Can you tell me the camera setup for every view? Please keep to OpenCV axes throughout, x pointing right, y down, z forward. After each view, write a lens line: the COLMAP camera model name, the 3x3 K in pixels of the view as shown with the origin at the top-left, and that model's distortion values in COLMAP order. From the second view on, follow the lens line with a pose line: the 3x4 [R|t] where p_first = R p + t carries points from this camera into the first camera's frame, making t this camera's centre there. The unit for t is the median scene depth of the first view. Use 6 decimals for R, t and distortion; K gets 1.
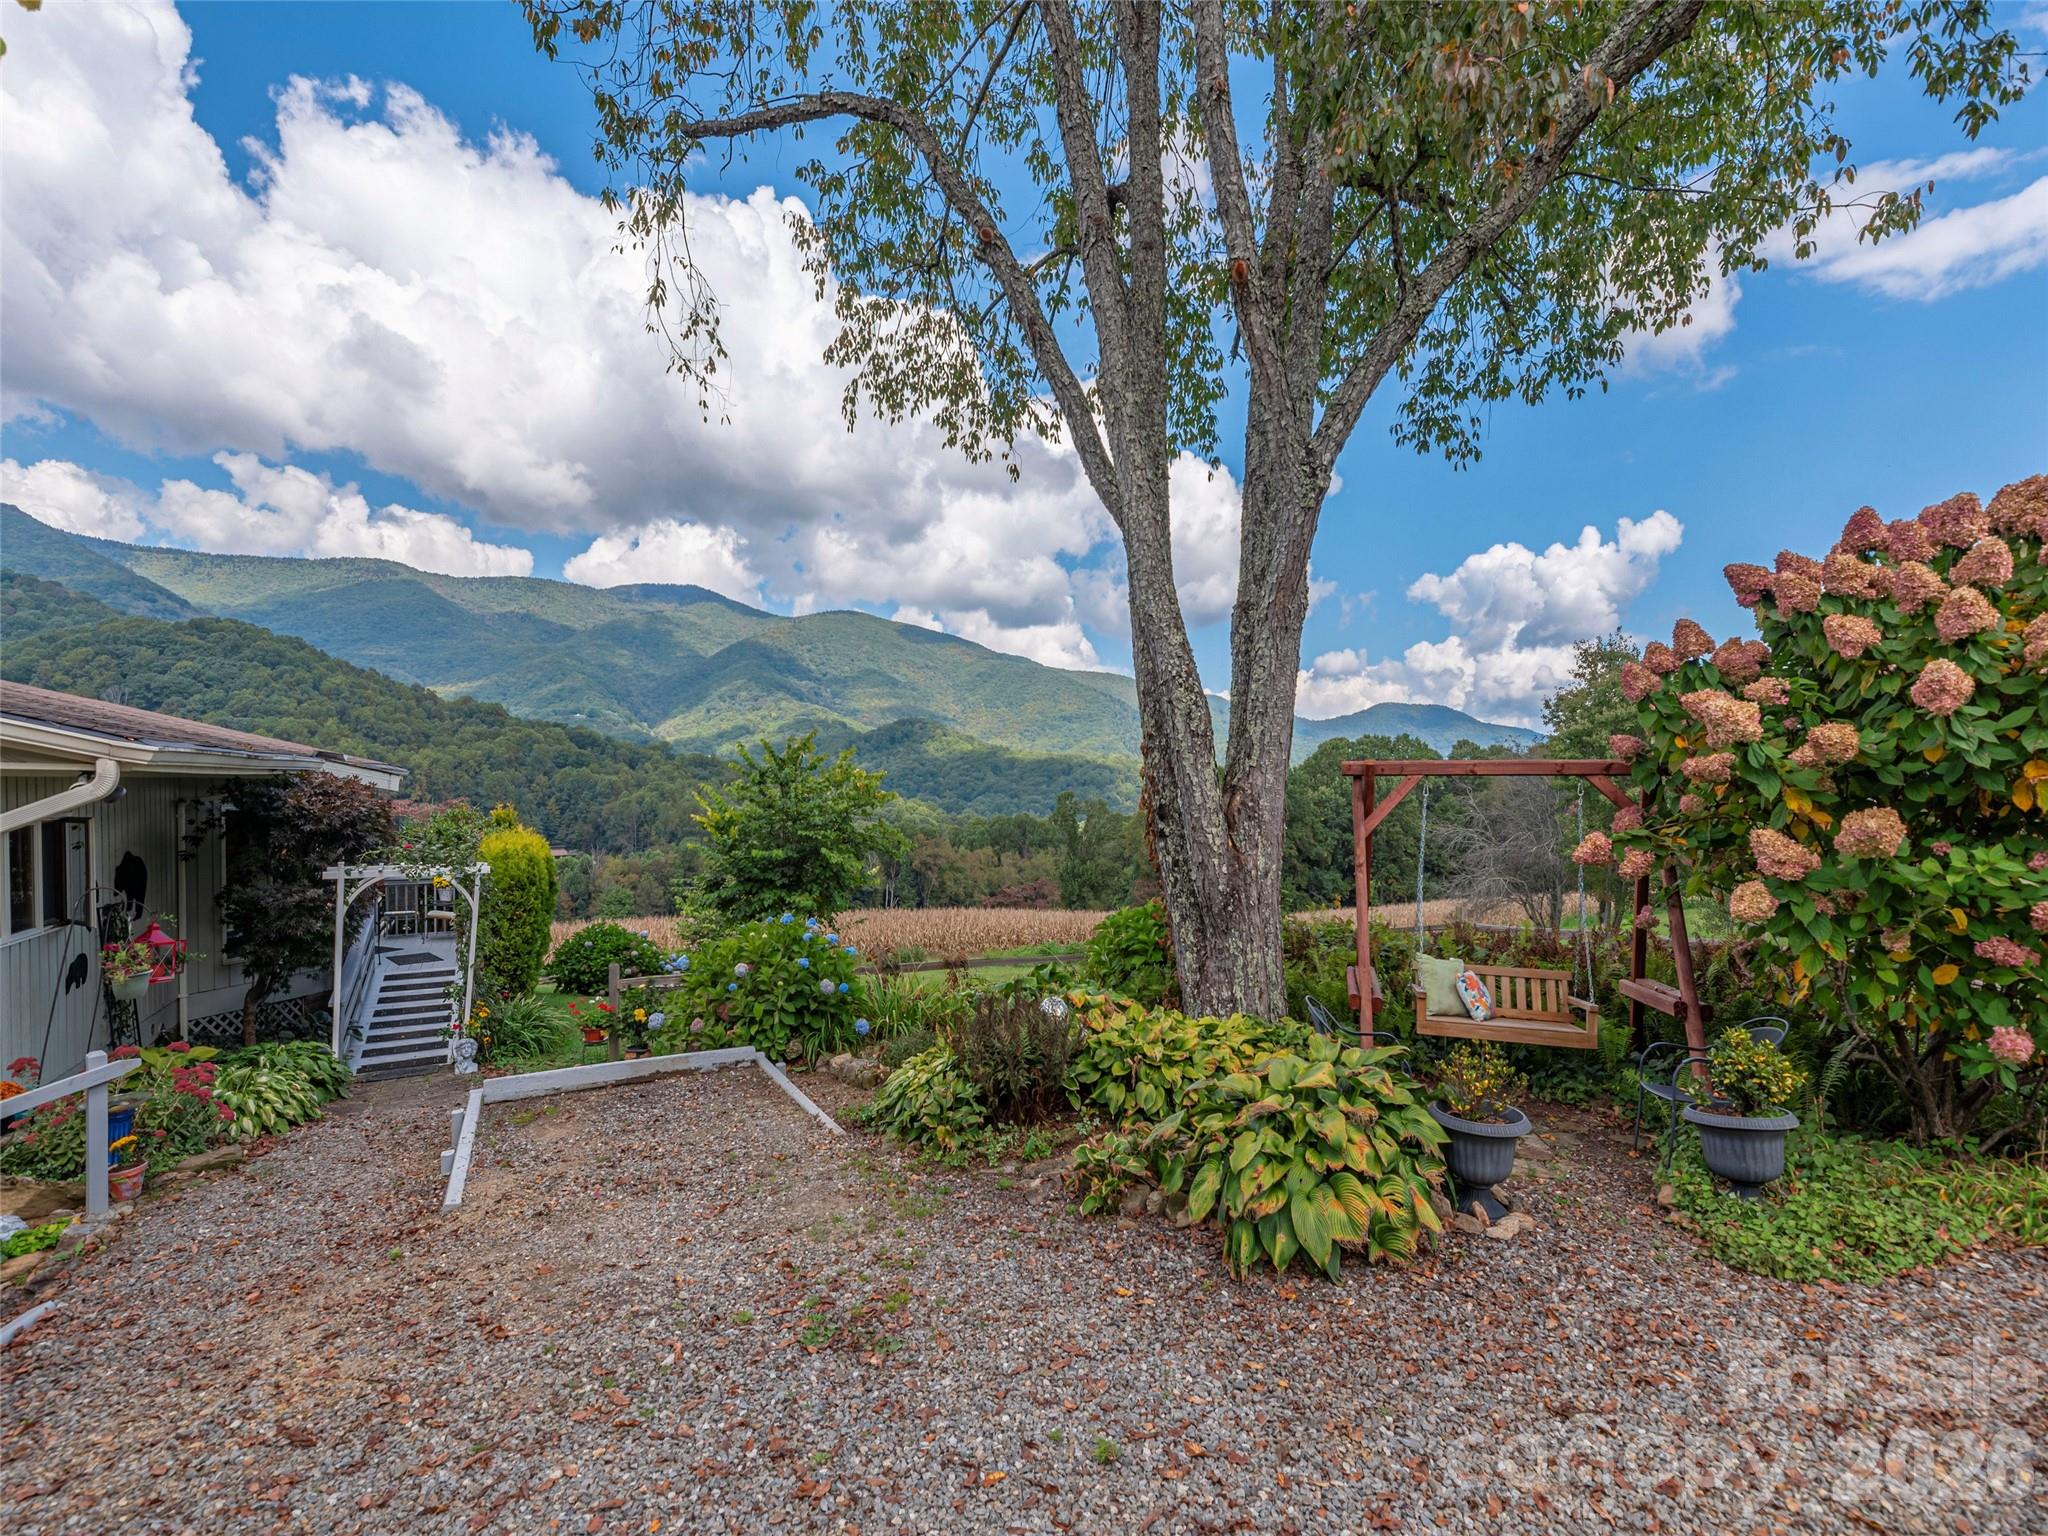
lens RADIAL K [[895.7, 0, 1065.6], [0, 895.7, 800.4], [0, 0, 1]] dist [-0.000510, -0.000385]
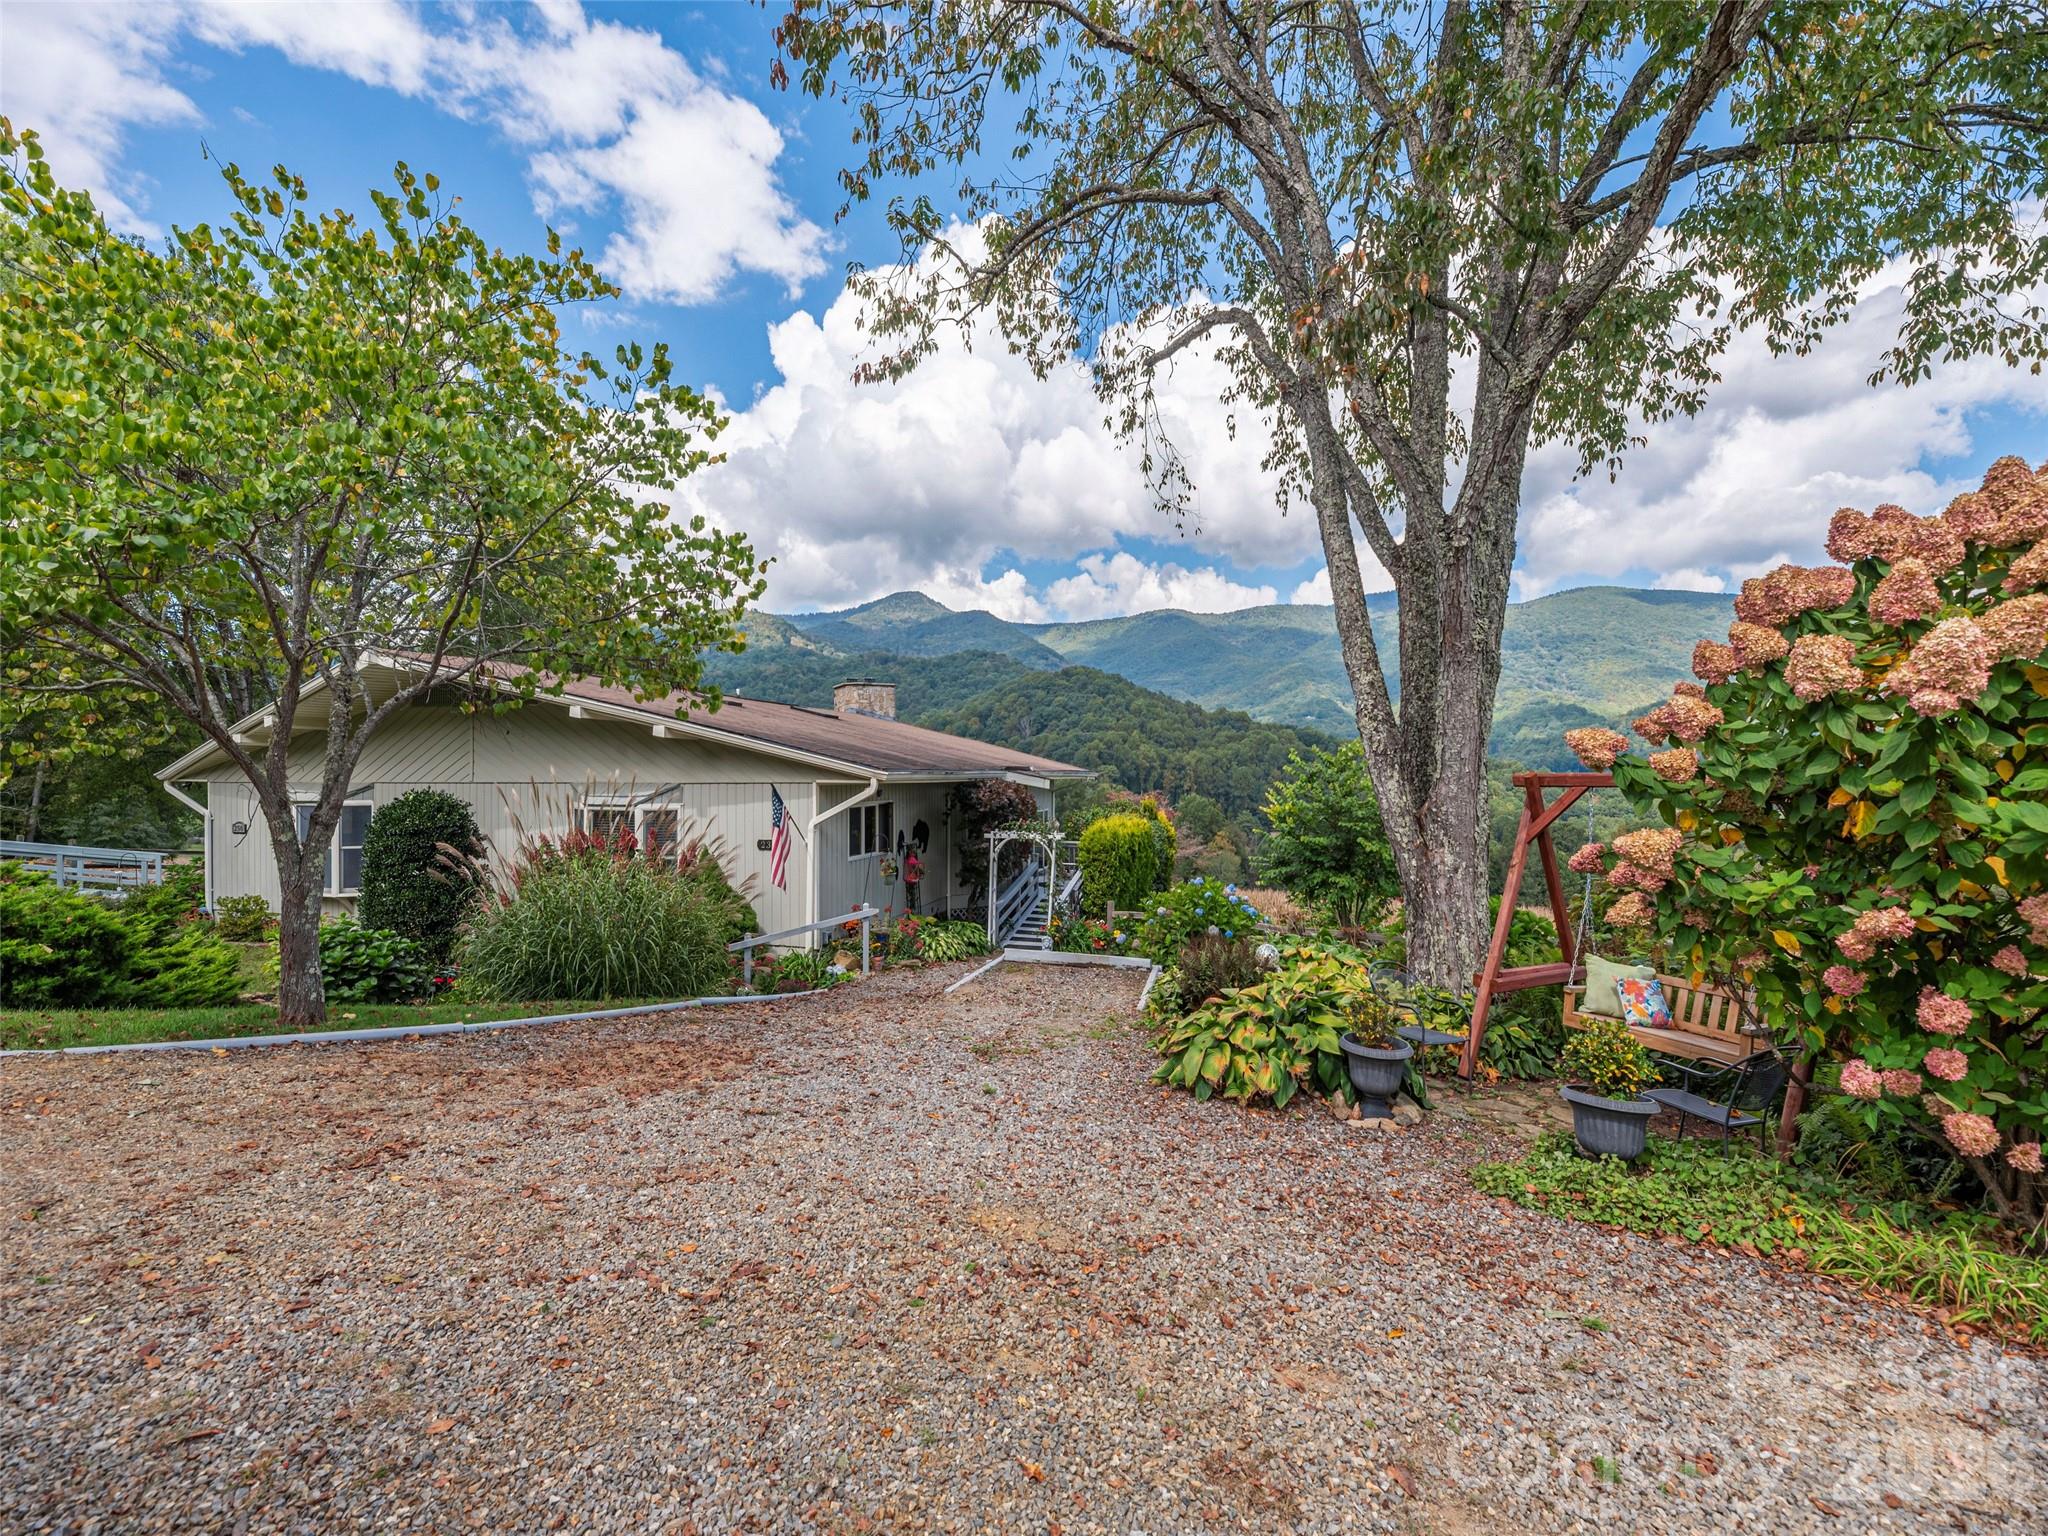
lens RADIAL K [[841.7, 0, 1042.8], [0, 841.7, 776.9], [0, 0, 1]] dist [-0.001890, 0.000091]
pose [[0.694256, -0.003414, -0.719720, 0.494804], [-0.009683, 0.999854, -0.014083, -0.014224], [0.719663, 0.016746, 0.694121, -0.121515]]
